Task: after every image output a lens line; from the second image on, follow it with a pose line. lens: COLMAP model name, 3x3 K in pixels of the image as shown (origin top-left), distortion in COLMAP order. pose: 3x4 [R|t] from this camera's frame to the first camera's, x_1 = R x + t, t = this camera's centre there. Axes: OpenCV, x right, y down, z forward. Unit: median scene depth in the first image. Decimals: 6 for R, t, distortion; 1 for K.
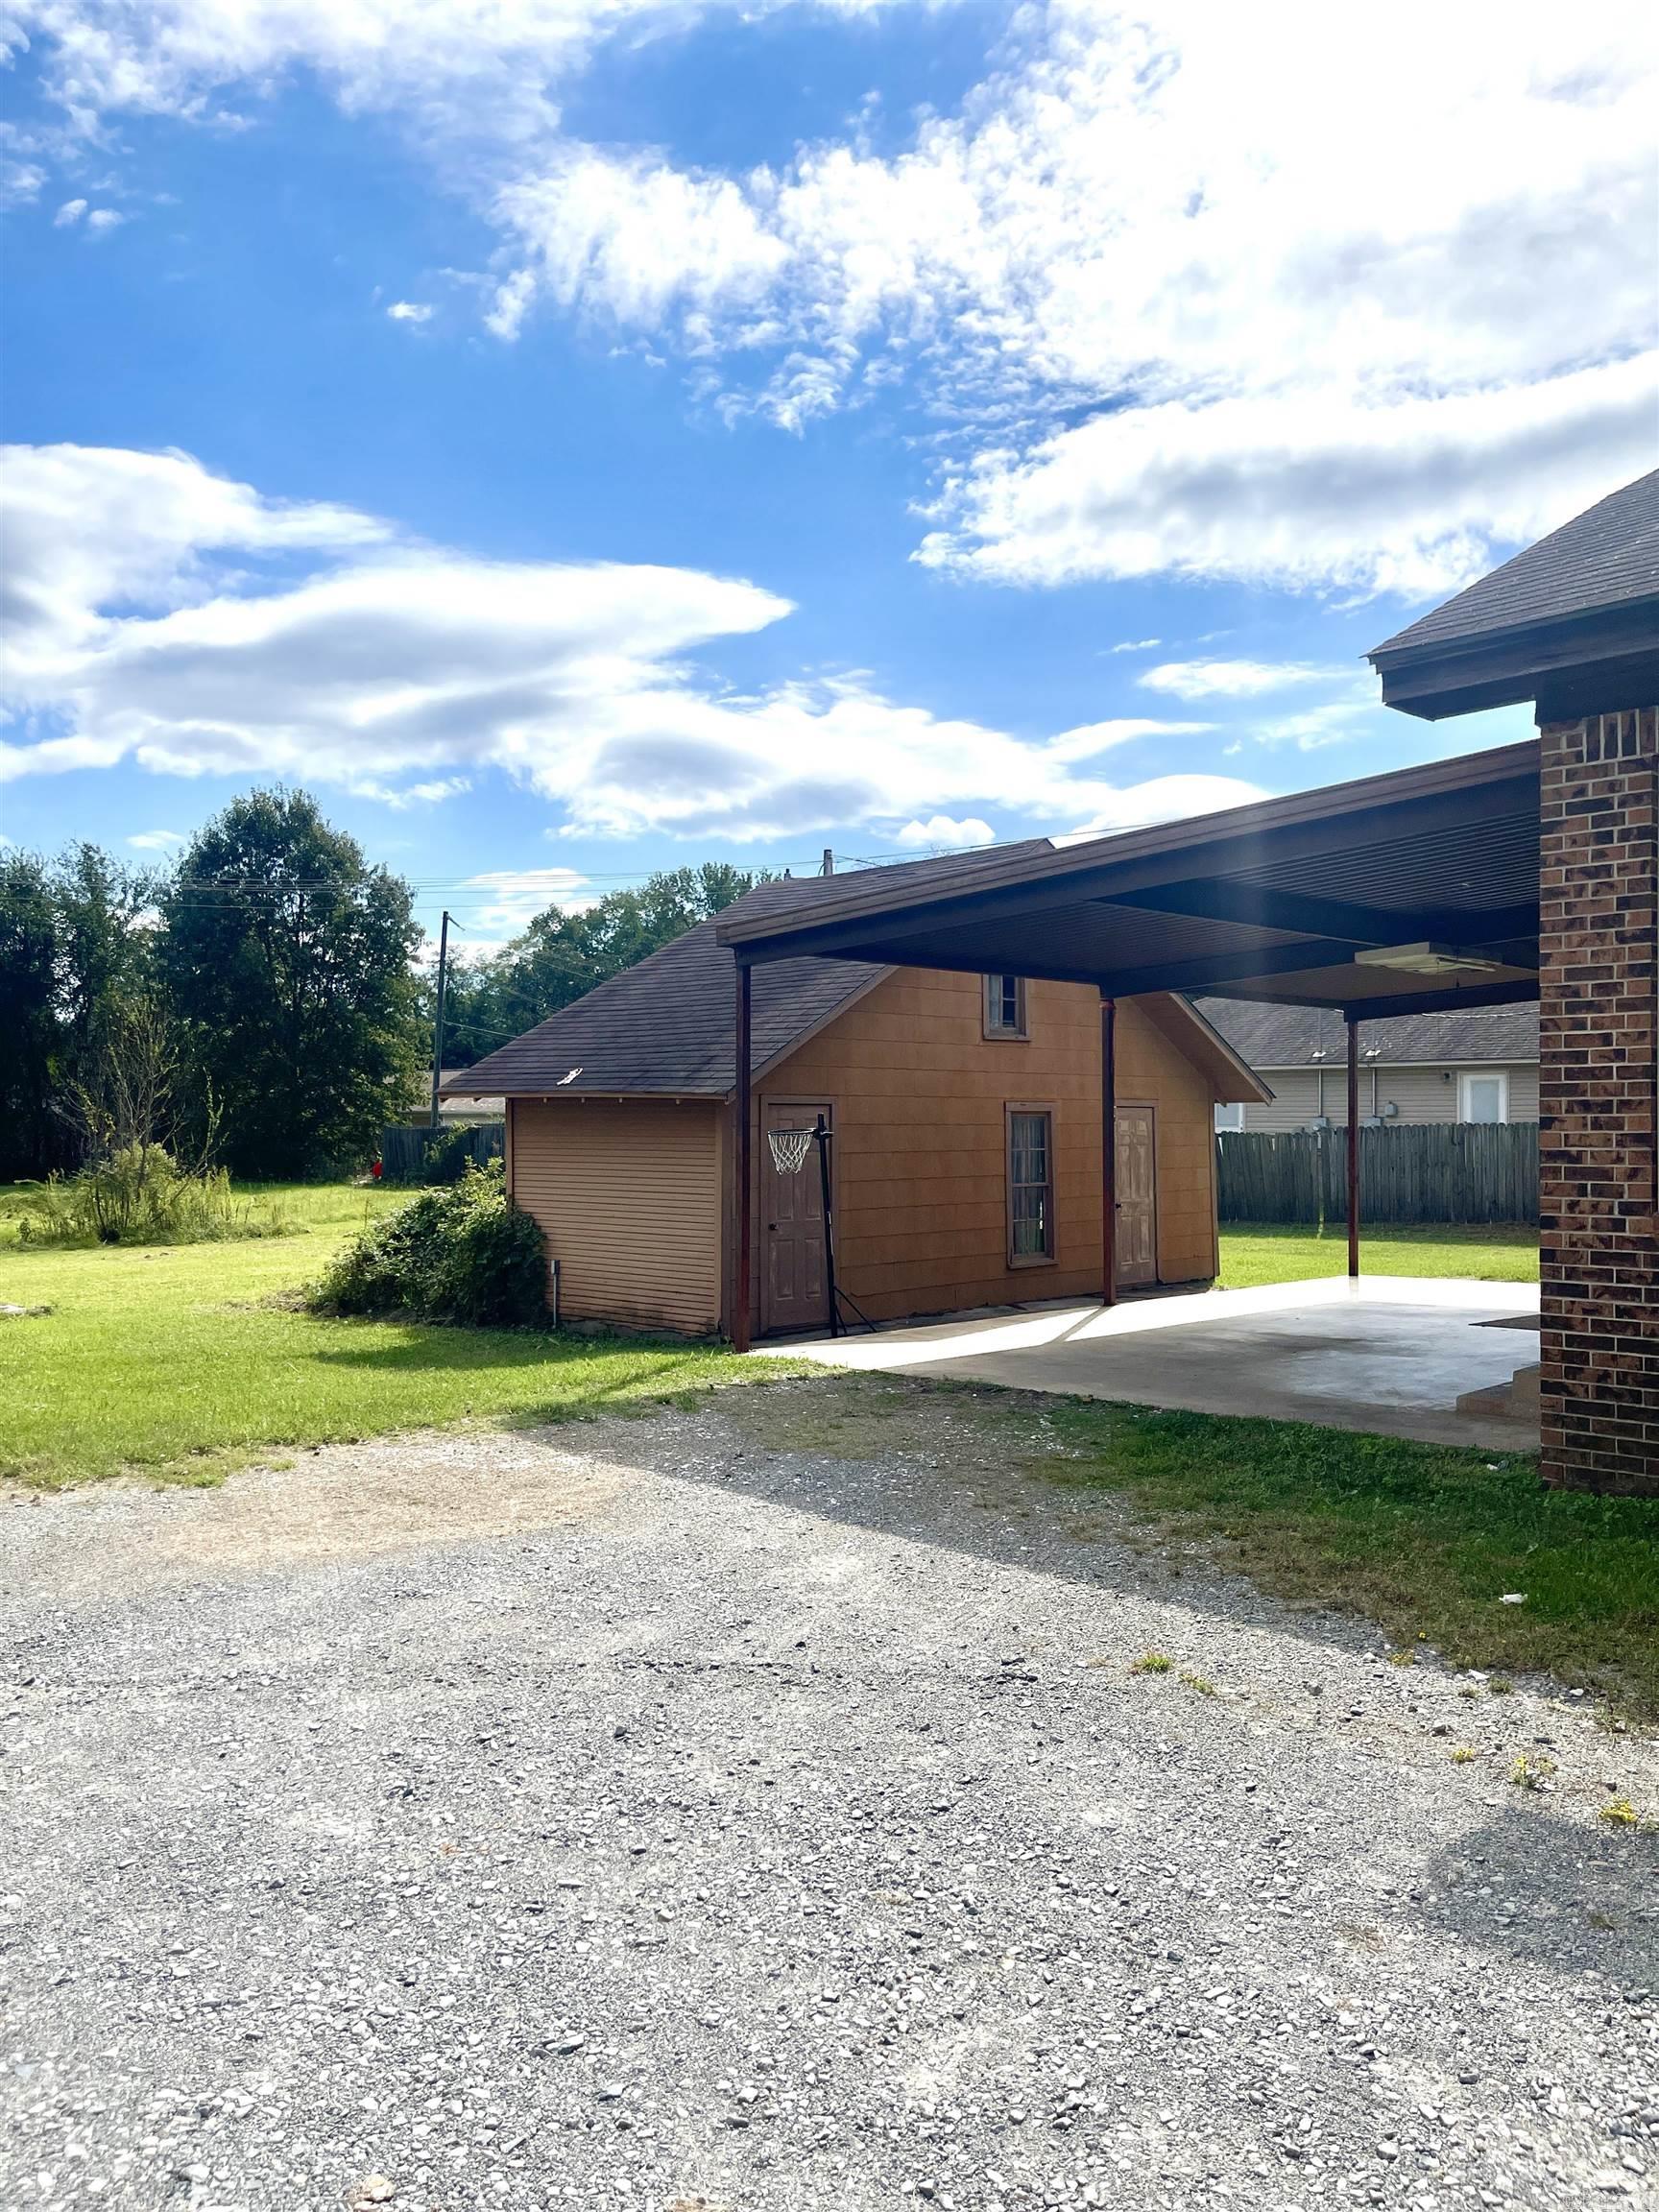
lens RADIAL K [[1664.6, 0, 833.5], [0, 1664.6, 1109.6], [0, 0, 1]] dist [0.055643, -0.000597]
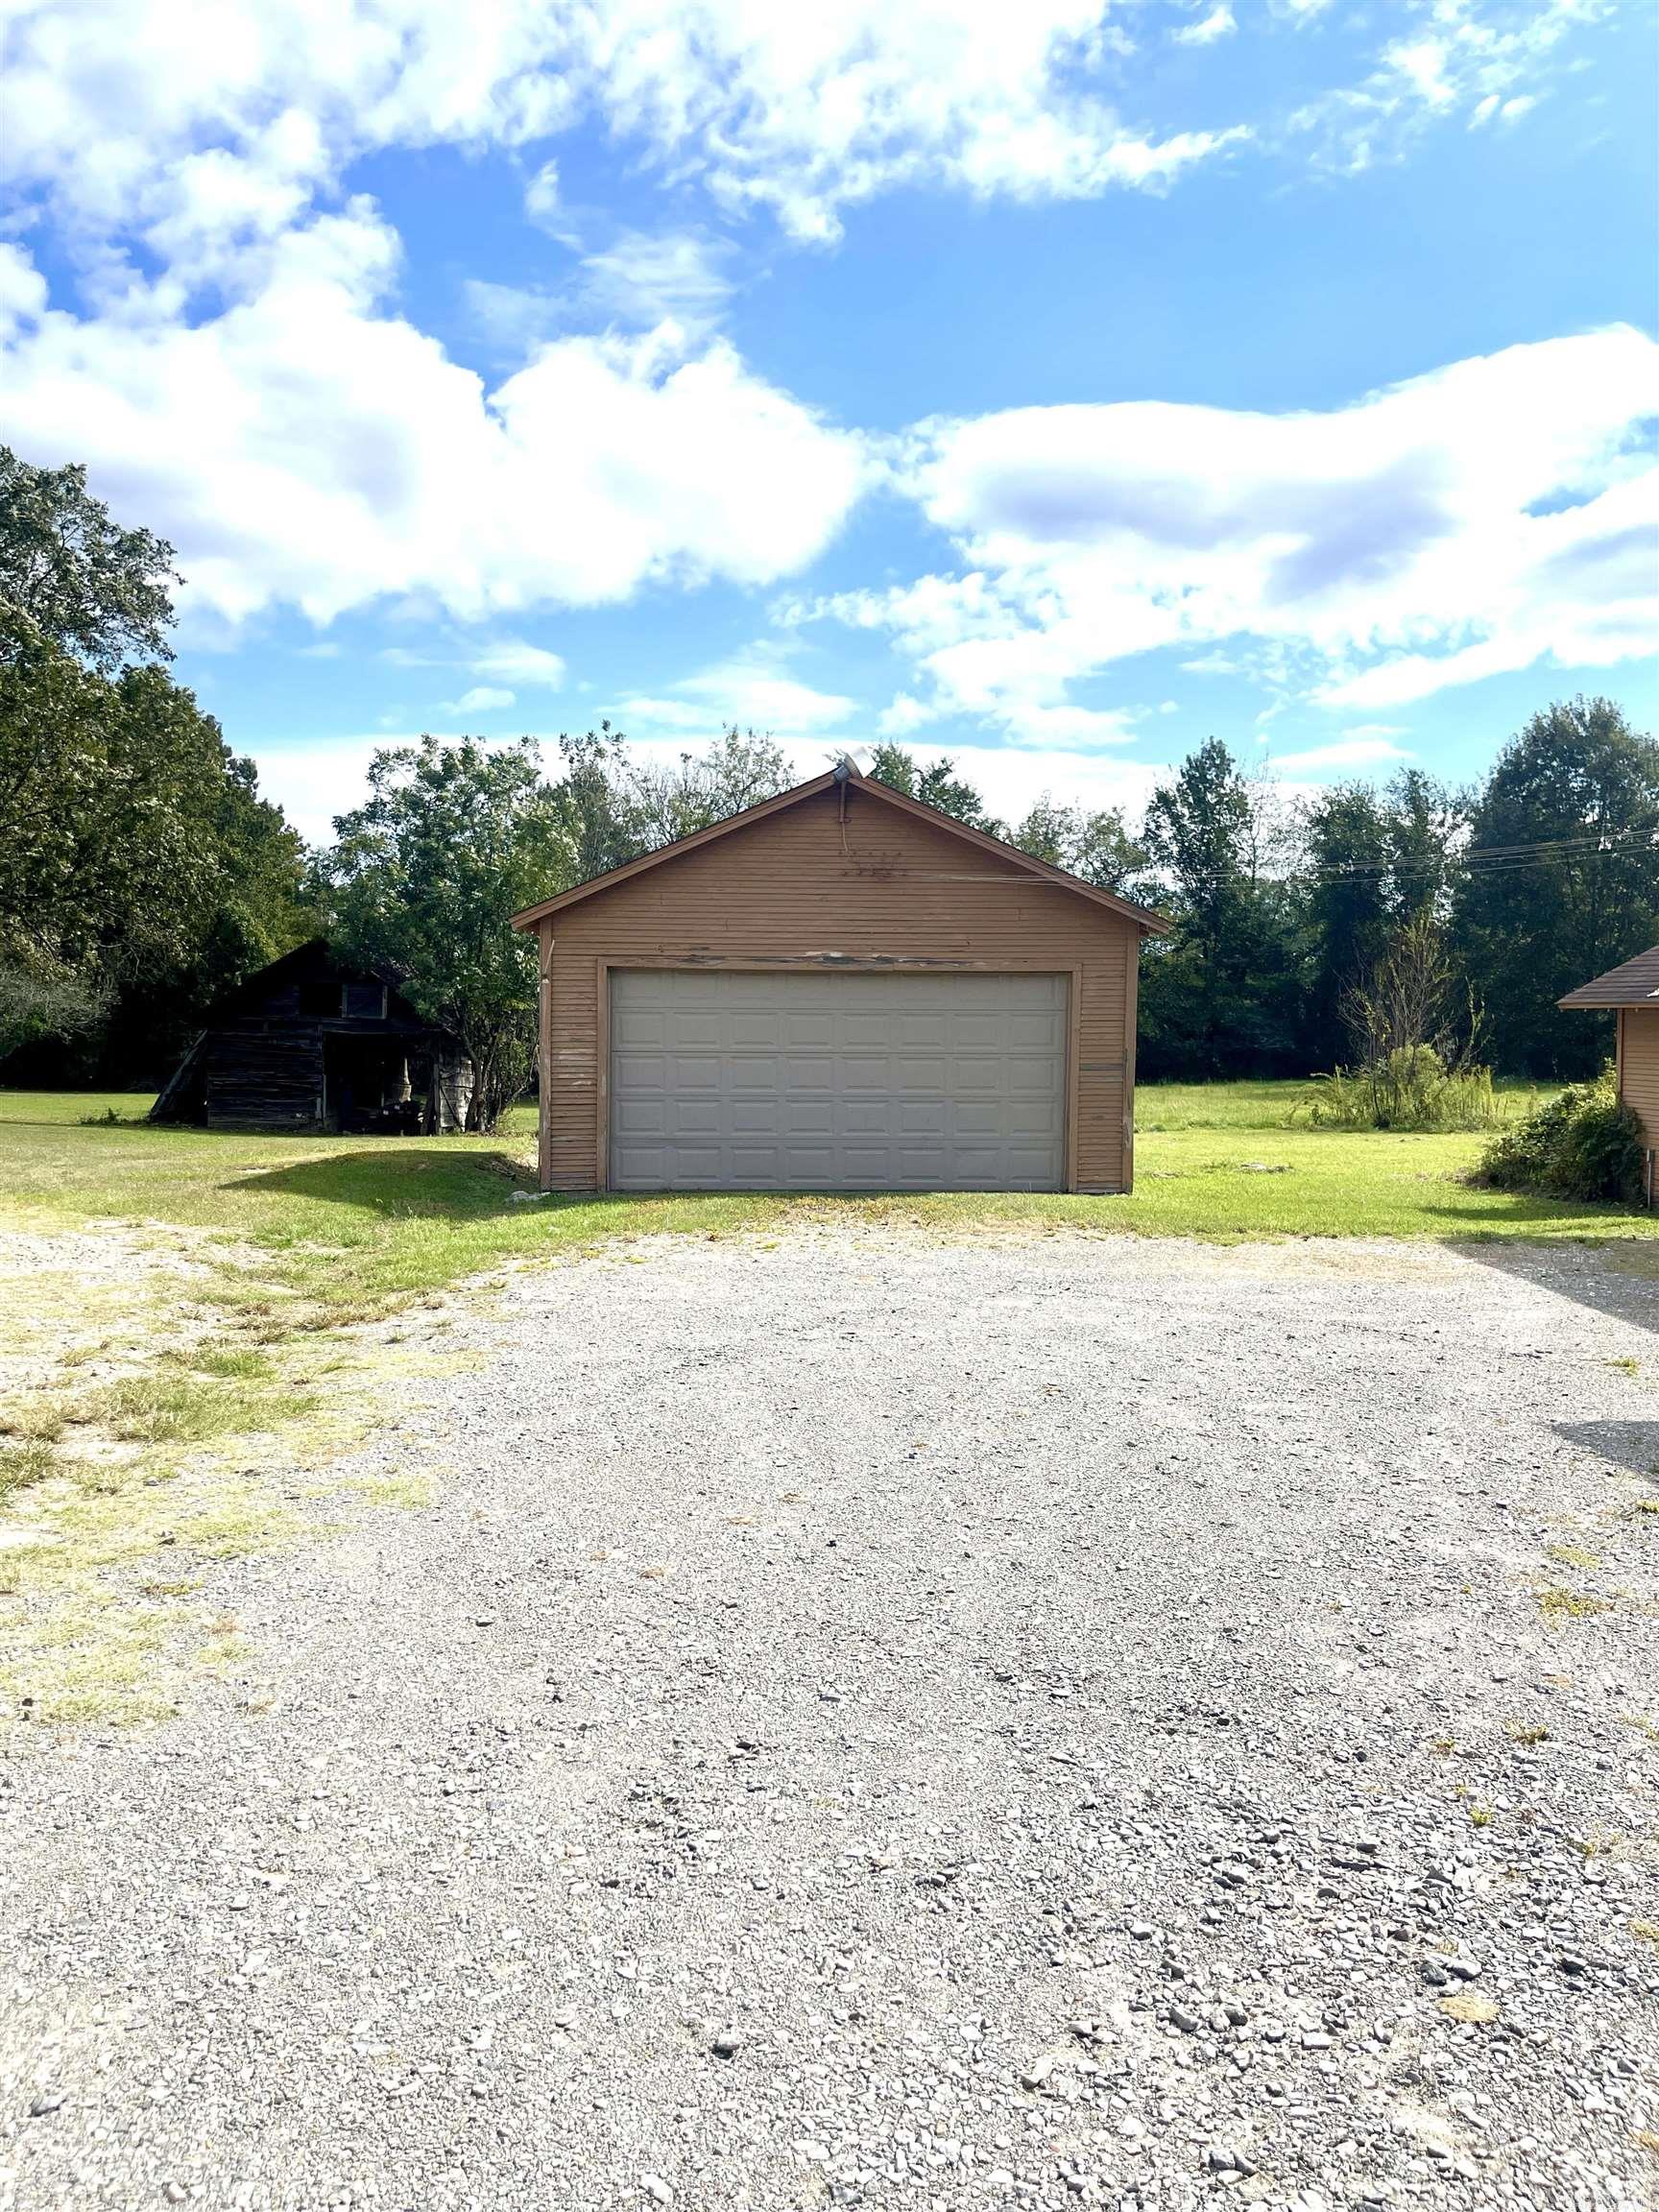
lens RADIAL K [[1664.6, 0, 833.5], [0, 1664.6, 1109.6], [0, 0, 1]] dist [0.055643, -0.000597]
pose [[0.716212, 0.041416, -0.696652, 0.103582], [-0.001077, 0.998302, 0.058242, -0.001498], [0.697882, -0.040963, 0.715041, -0.094240]]
